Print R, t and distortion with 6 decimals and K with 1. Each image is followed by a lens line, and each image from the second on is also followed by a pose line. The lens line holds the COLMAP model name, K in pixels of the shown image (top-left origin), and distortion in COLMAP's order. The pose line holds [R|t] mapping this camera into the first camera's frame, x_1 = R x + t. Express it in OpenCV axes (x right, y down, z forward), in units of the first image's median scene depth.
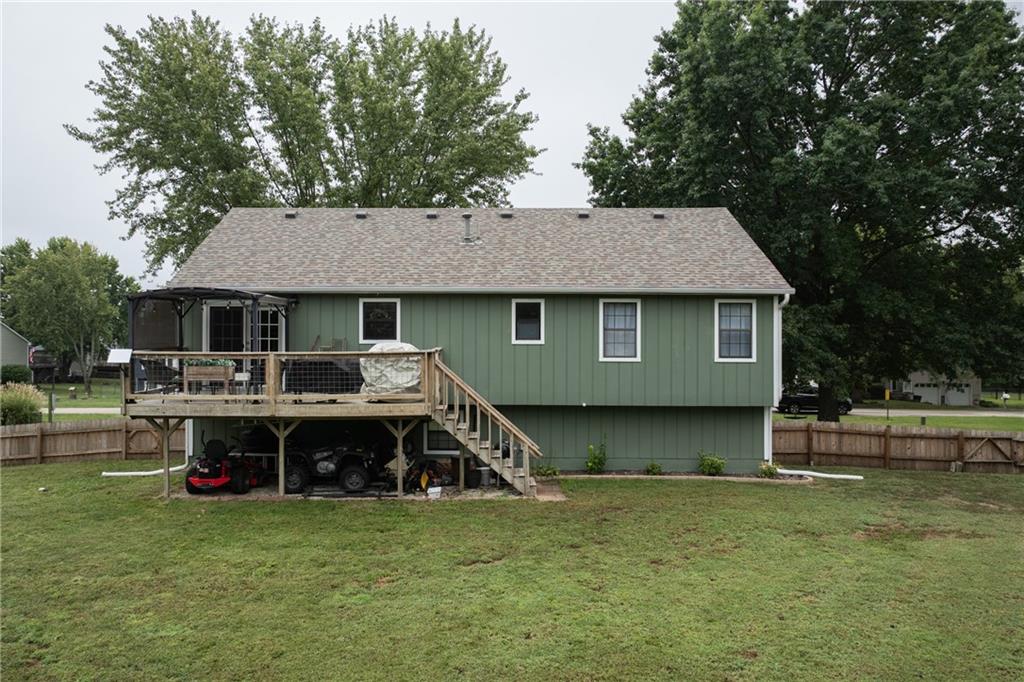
lens RADIAL K [[734.2, 0, 452.4], [0, 734.2, 338.7], [0, 0, 1]] dist [-0.044939, -0.002451]
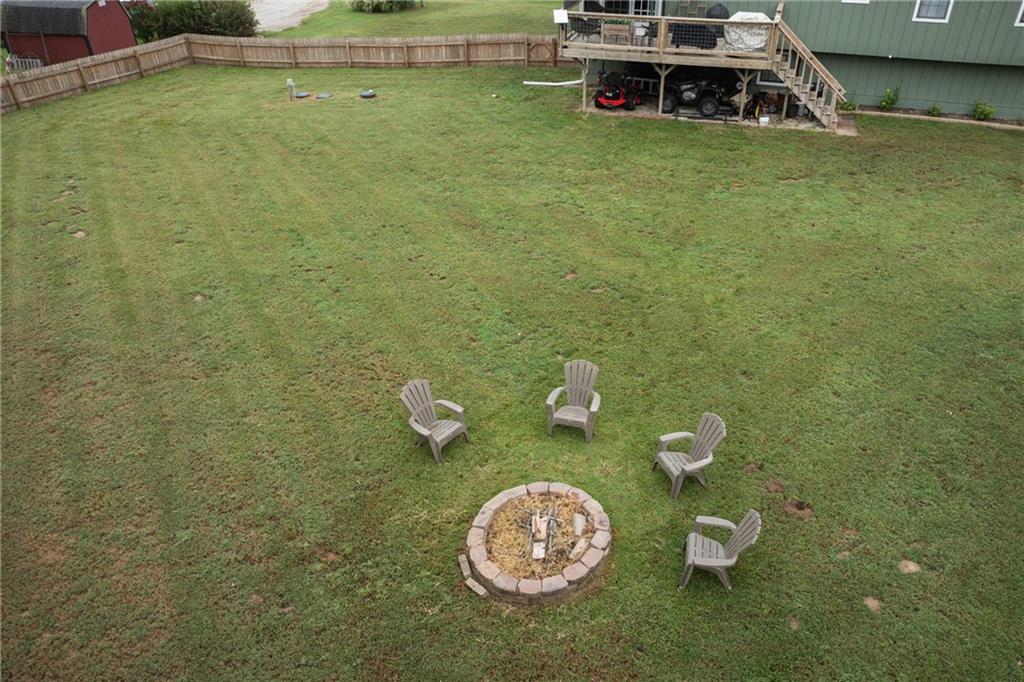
lens RADIAL K [[746.9, 0, 532.1], [0, 746.9, 339.6], [0, 0, 1]] dist [-0.043546, 0.006032]
pose [[0.963320, 0.142925, -0.227127, -0.073122], [0.007786, 0.831127, 0.556027, -0.258518], [0.268242, -0.537401, 0.799529, -0.554893]]
